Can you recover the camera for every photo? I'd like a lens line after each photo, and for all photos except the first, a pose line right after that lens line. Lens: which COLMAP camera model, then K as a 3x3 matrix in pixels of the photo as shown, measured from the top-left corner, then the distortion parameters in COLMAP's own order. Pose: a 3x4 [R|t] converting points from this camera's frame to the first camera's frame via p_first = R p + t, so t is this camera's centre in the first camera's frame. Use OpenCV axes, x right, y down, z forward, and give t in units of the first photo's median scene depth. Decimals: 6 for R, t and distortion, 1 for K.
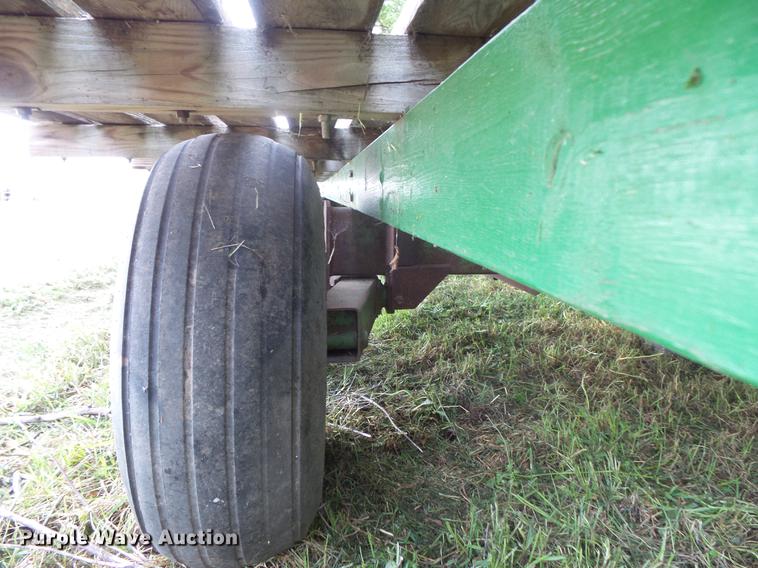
lens RADIAL K [[533.1, 0, 379.0], [0, 533.1, 284.0], [0, 0, 1]] dist [0.003783, 0.001108]
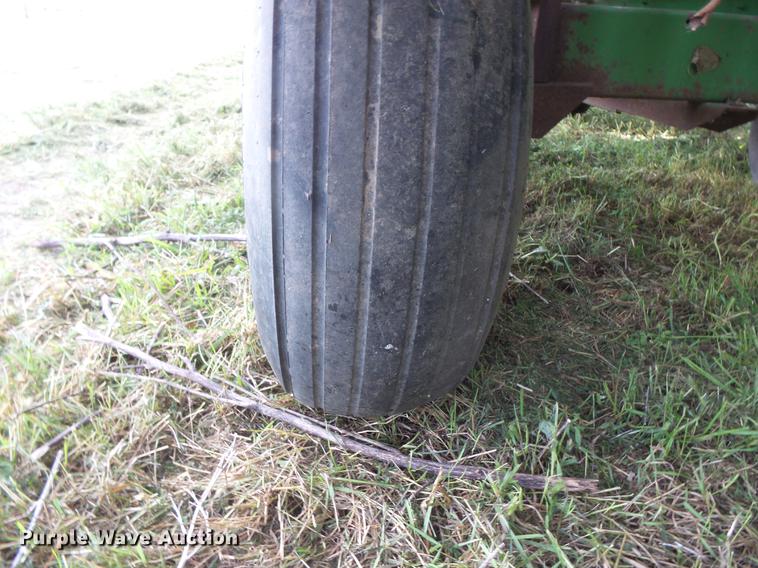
lens RADIAL K [[533.1, 0, 379.0], [0, 533.1, 284.0], [0, 0, 1]] dist [0.003783, 0.001108]
pose [[0.996809, 0.061692, -0.050650, -0.289138], [-0.045467, 0.960381, 0.274957, 0.106952], [0.065606, -0.271777, 0.960121, 0.284236]]
